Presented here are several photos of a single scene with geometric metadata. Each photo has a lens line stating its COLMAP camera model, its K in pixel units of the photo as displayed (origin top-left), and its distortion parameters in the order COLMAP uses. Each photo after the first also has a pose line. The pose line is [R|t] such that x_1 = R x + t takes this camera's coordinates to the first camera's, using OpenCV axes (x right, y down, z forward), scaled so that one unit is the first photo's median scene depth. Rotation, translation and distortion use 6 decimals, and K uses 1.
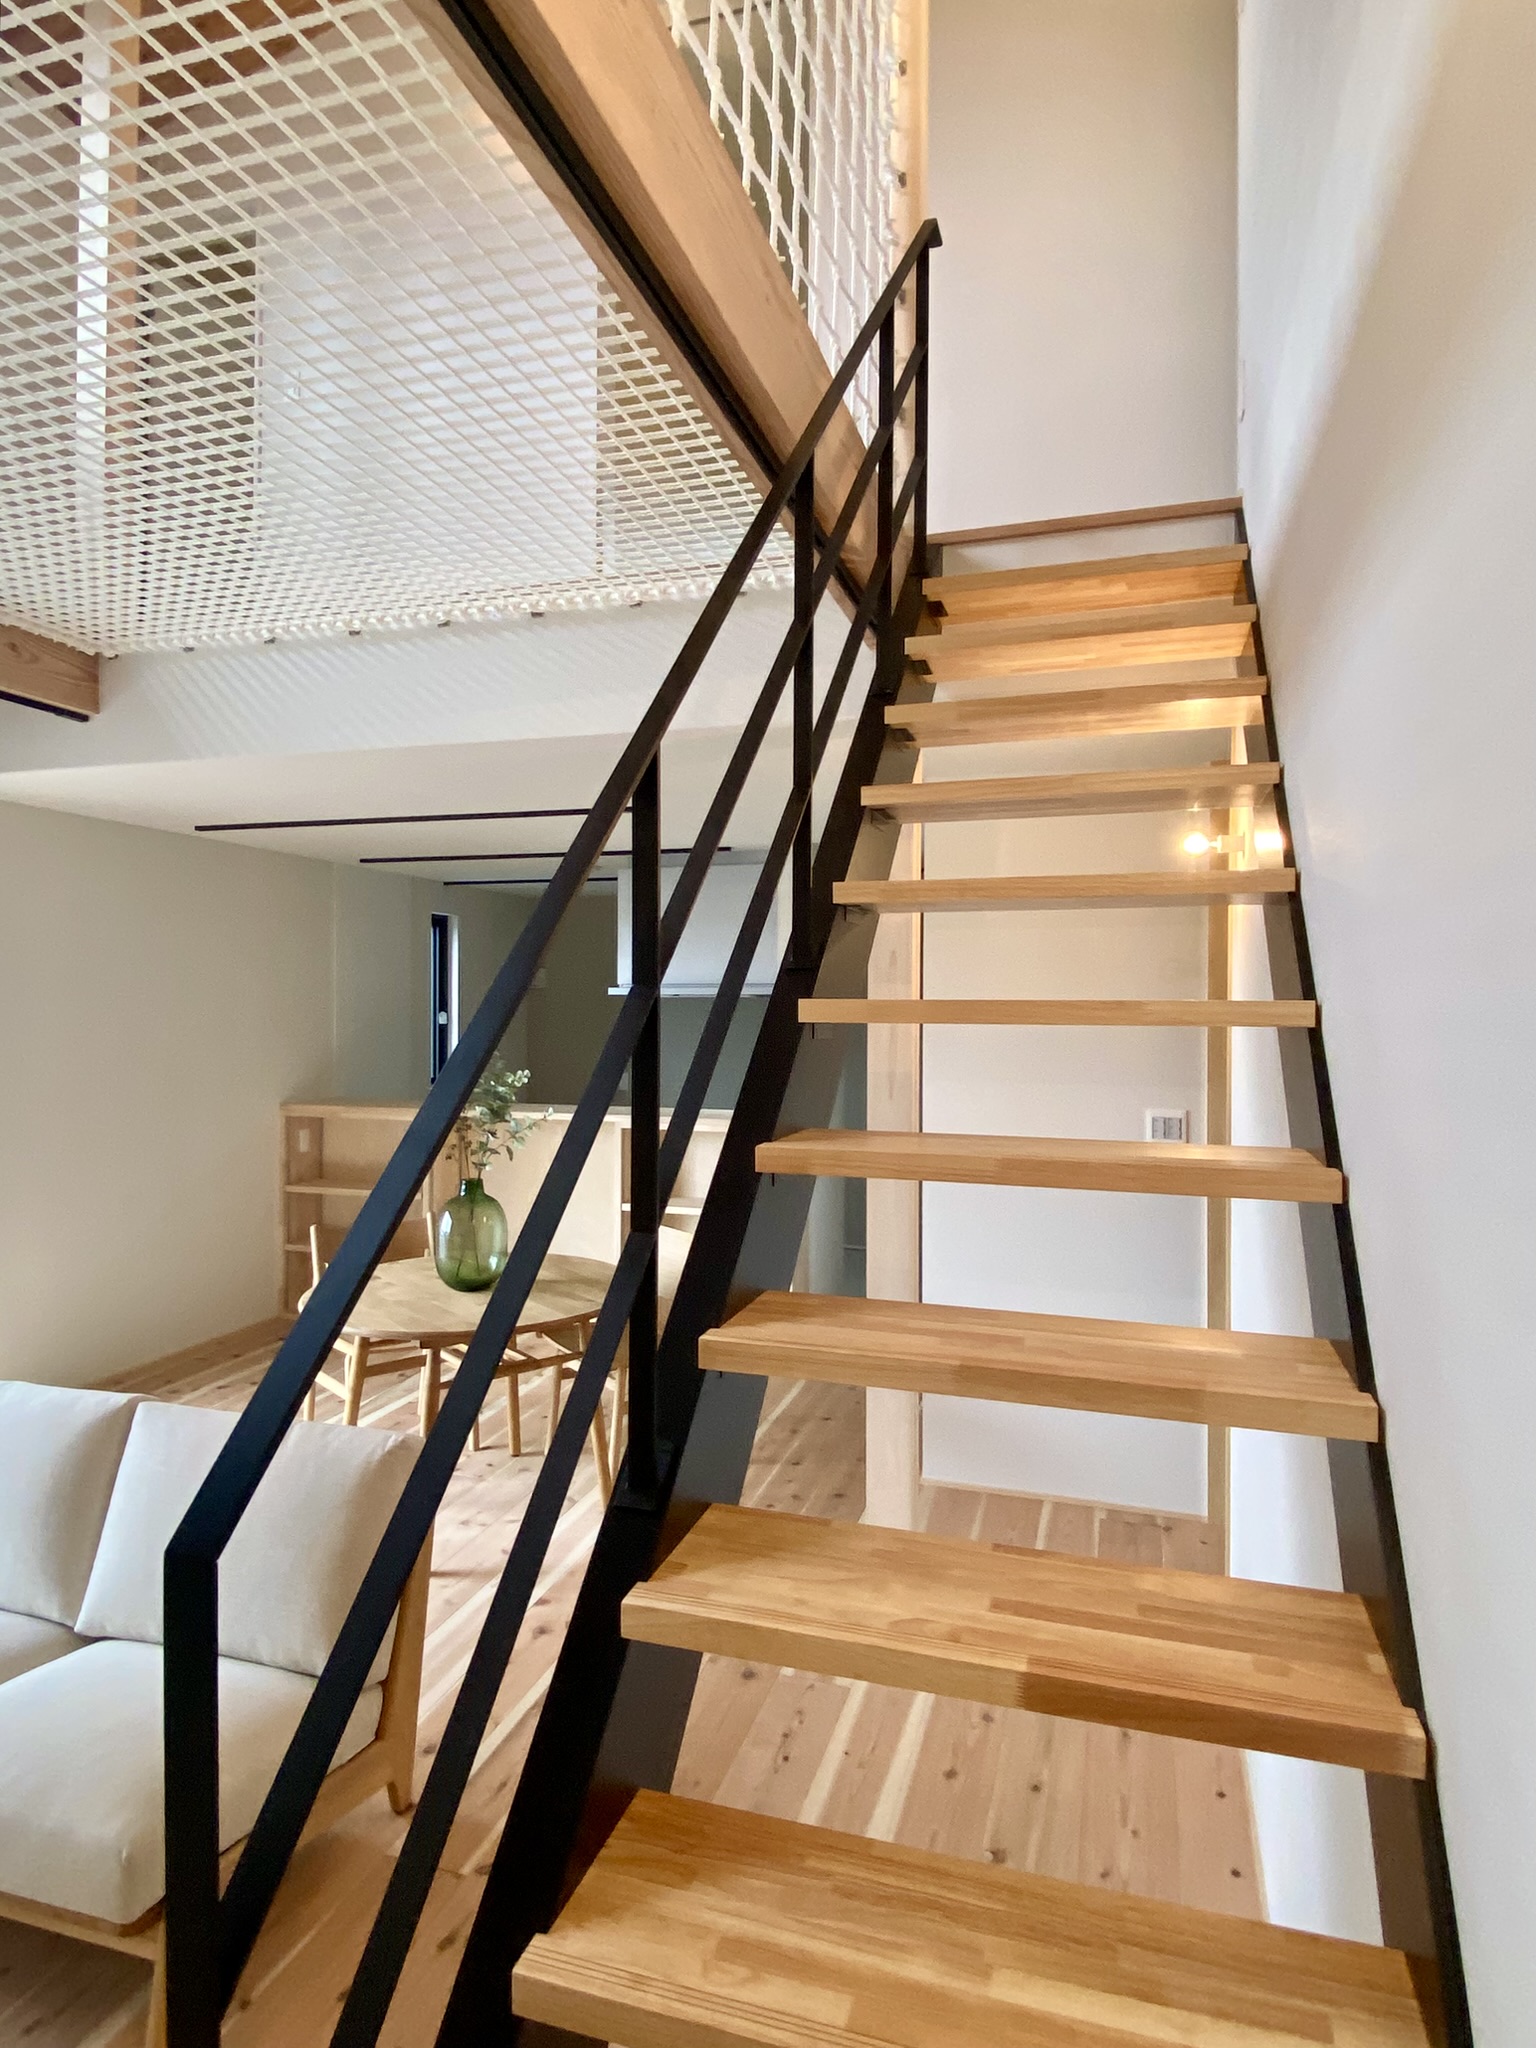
lens RADIAL K [[1240.0, 0, 768.0], [0, 1240.0, 1024.0], [0, 0, 1]] dist [0.041280, -0.001882]
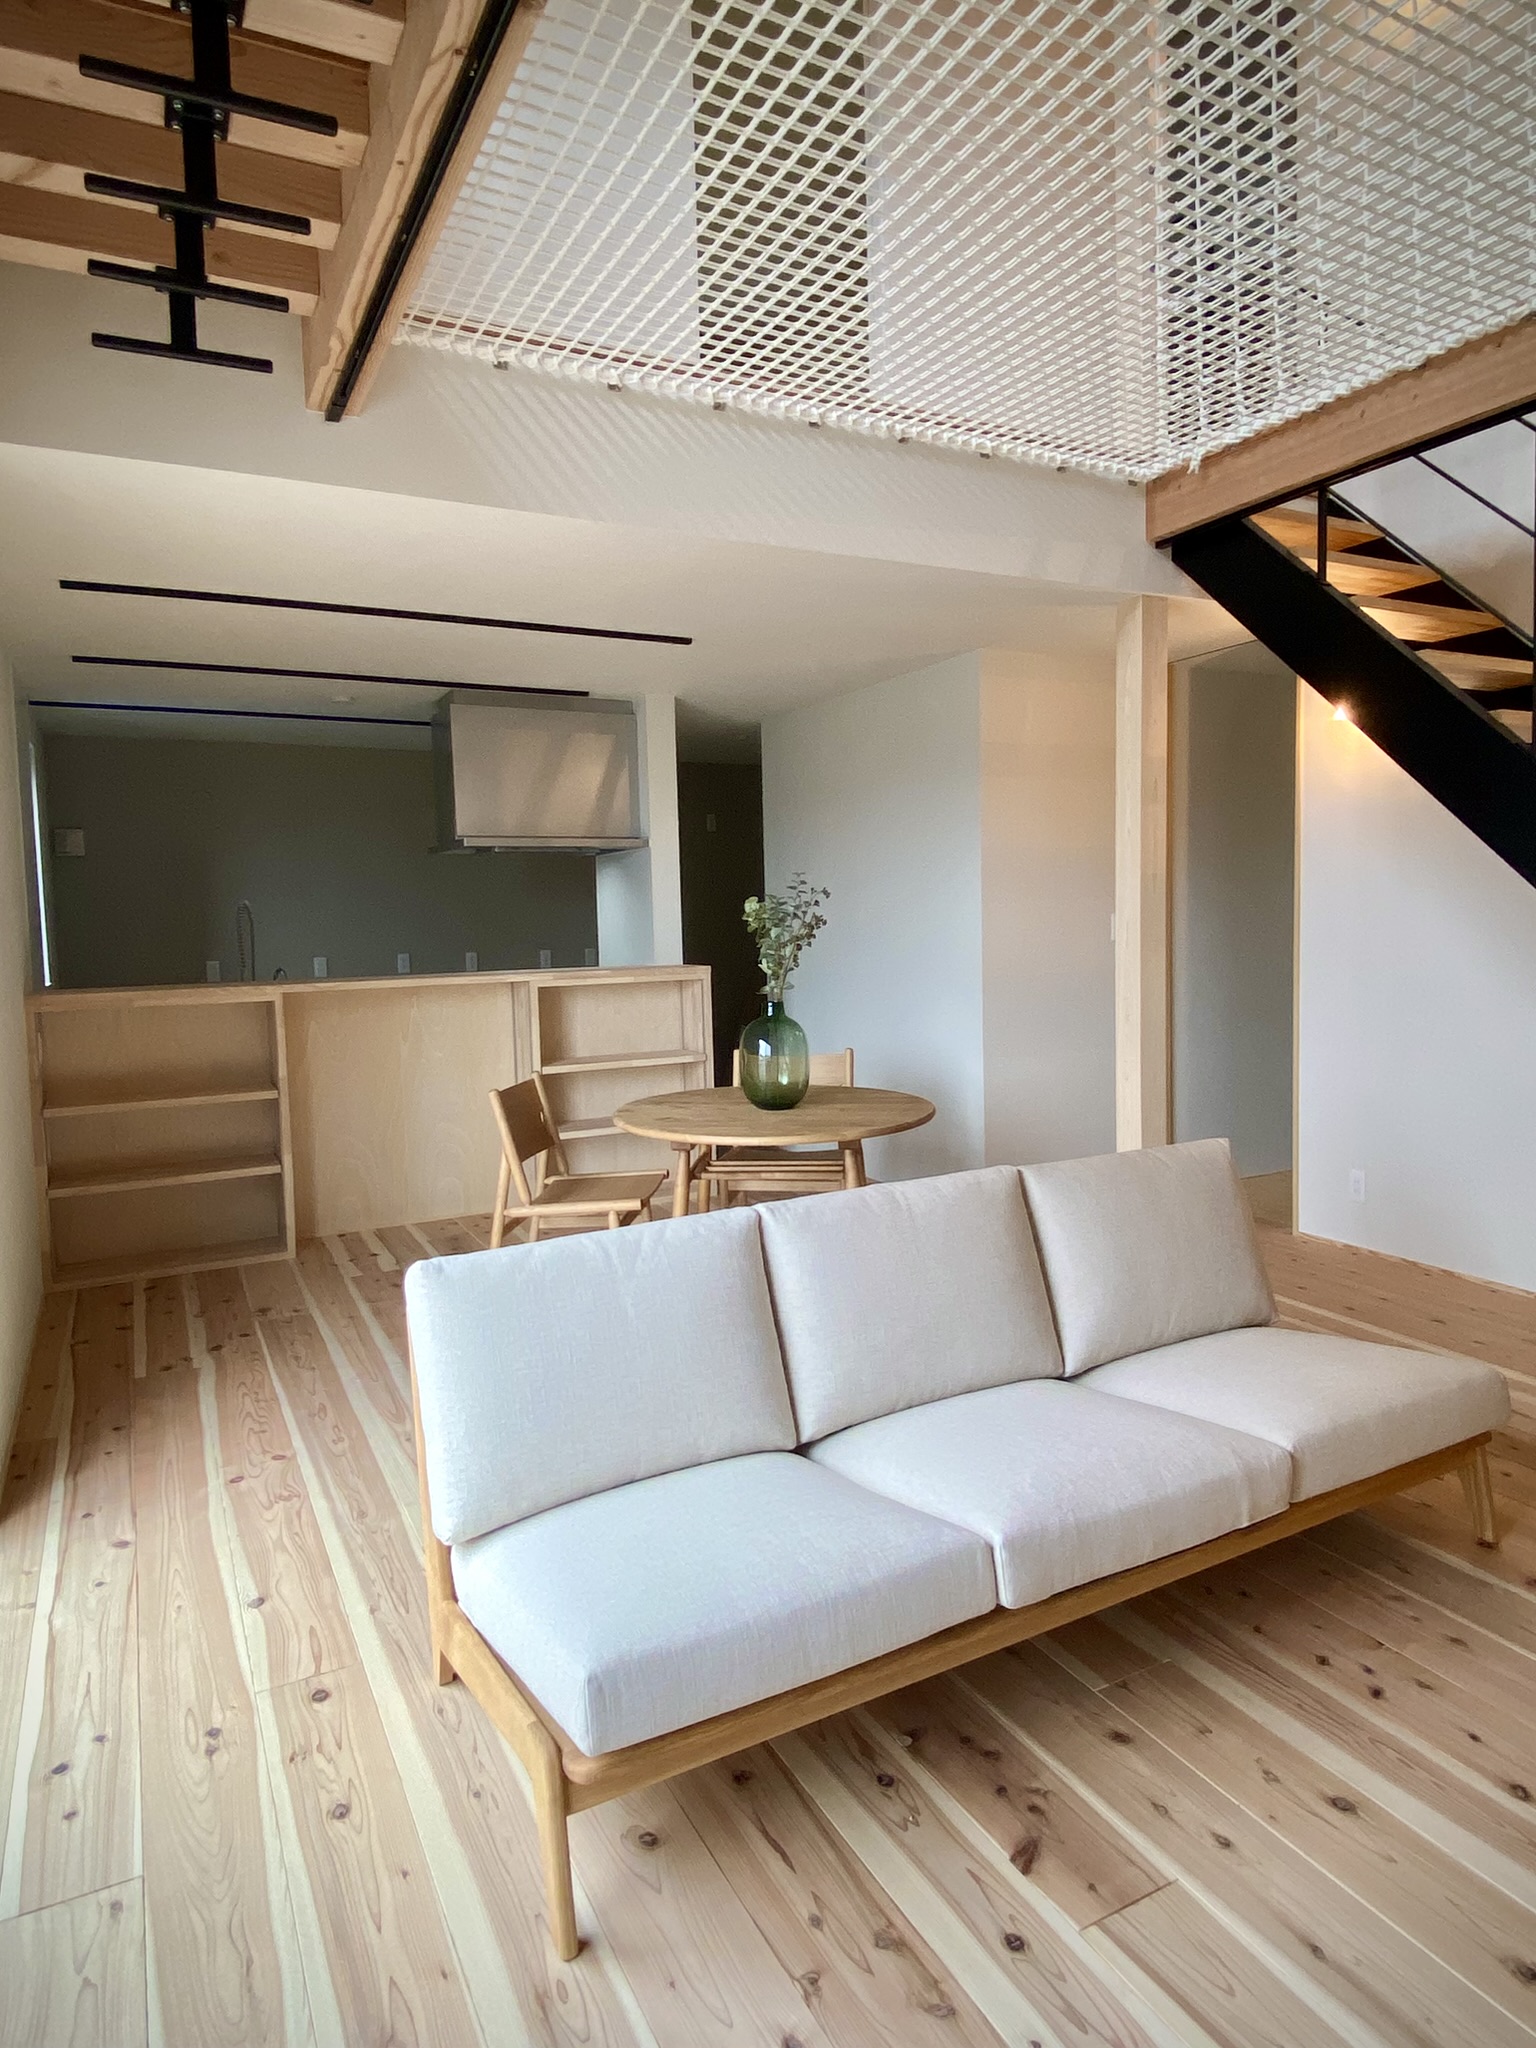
lens RADIAL K [[1240.0, 0, 768.0], [0, 1240.0, 1024.0], [0, 0, 1]] dist [0.041280, -0.001882]
pose [[0.691453, -0.090984, 0.716669, -0.828538], [0.041512, 0.995402, 0.086319, 0.048126], [-0.721228, -0.029935, 0.692051, 0.271865]]
